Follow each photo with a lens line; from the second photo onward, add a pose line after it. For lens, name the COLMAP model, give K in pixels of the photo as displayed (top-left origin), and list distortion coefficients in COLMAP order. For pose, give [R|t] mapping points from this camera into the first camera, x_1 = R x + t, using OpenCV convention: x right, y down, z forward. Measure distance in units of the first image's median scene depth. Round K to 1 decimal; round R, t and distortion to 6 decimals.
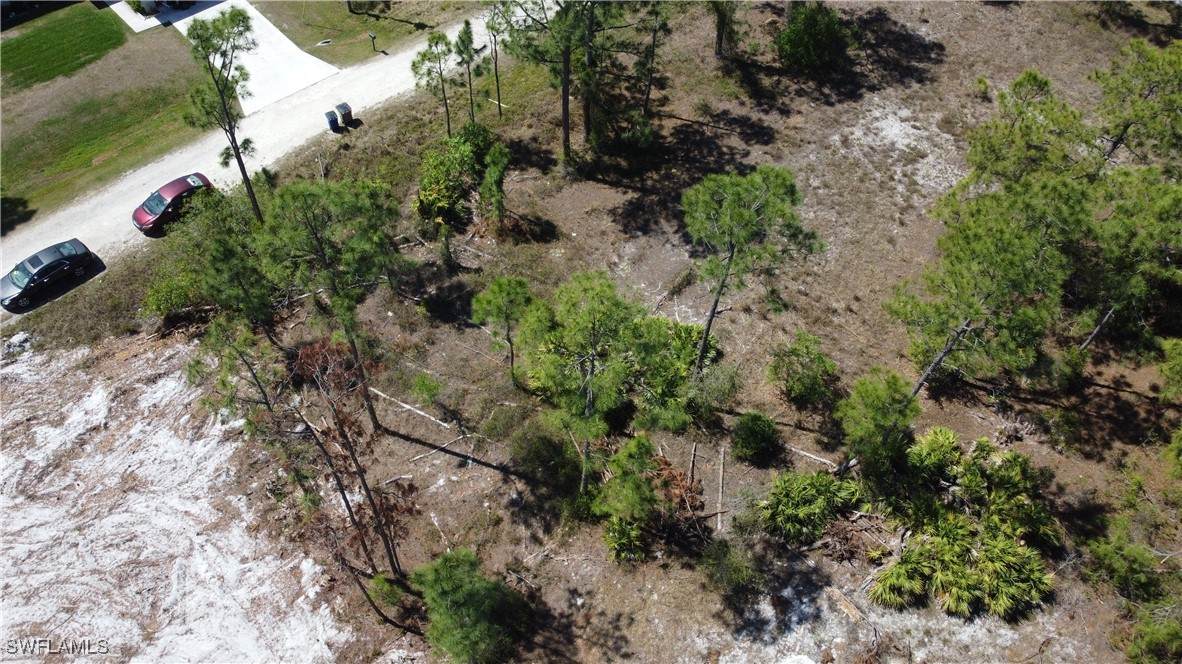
lens RADIAL K [[895.5, 0, 588.6], [0, 895.5, 330.0], [0, 0, 1]] dist [0.006207, -0.007425]
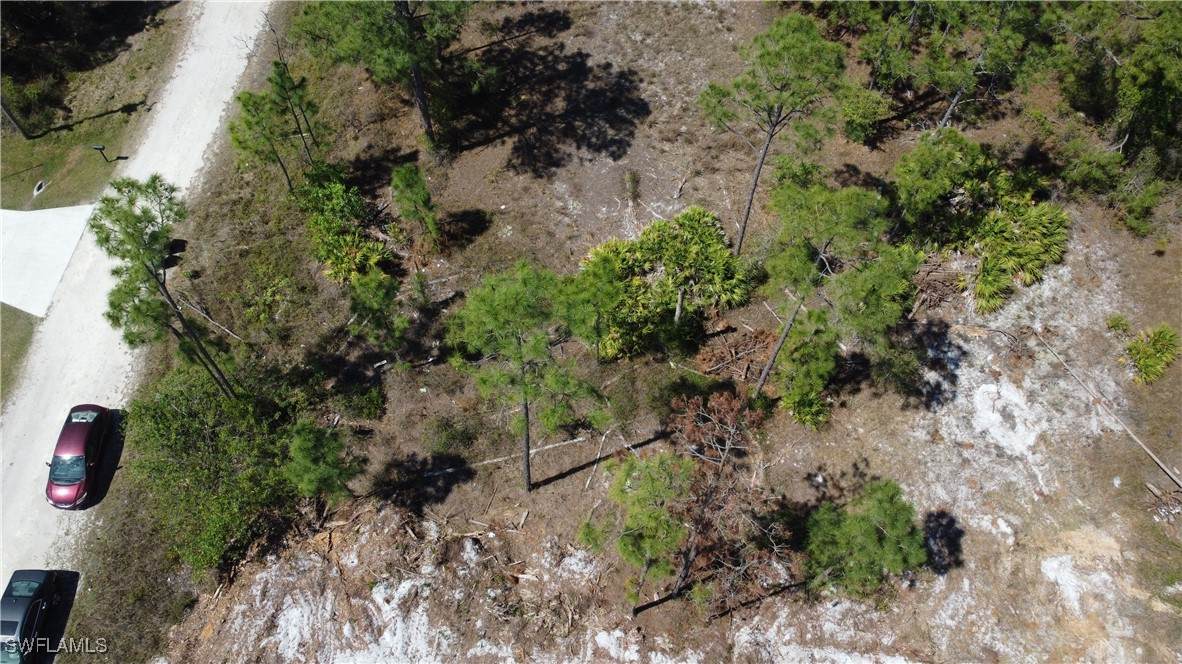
lens RADIAL K [[895.5, 0, 588.6], [0, 895.5, 330.0], [0, 0, 1]] dist [0.006207, -0.007425]
pose [[0.730789, -0.592218, 0.339449, -0.401135], [0.545559, 0.805611, 0.230988, -0.198343], [-0.410259, 0.016386, 0.911822, 0.130194]]
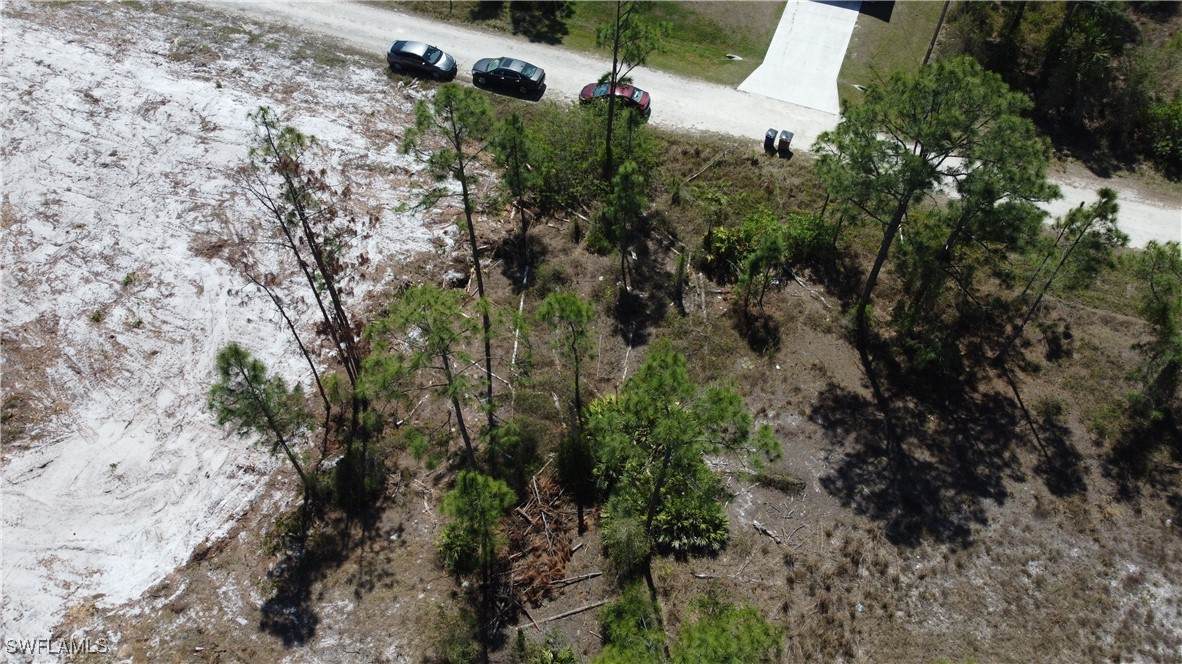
lens RADIAL K [[895.5, 0, 588.6], [0, 895.5, 330.0], [0, 0, 1]] dist [0.006207, -0.007425]
pose [[0.432577, 0.713341, -0.551382, 0.447309], [-0.717135, 0.642884, 0.269104, -0.280298], [0.546438, 0.279007, 0.789659, 0.171875]]
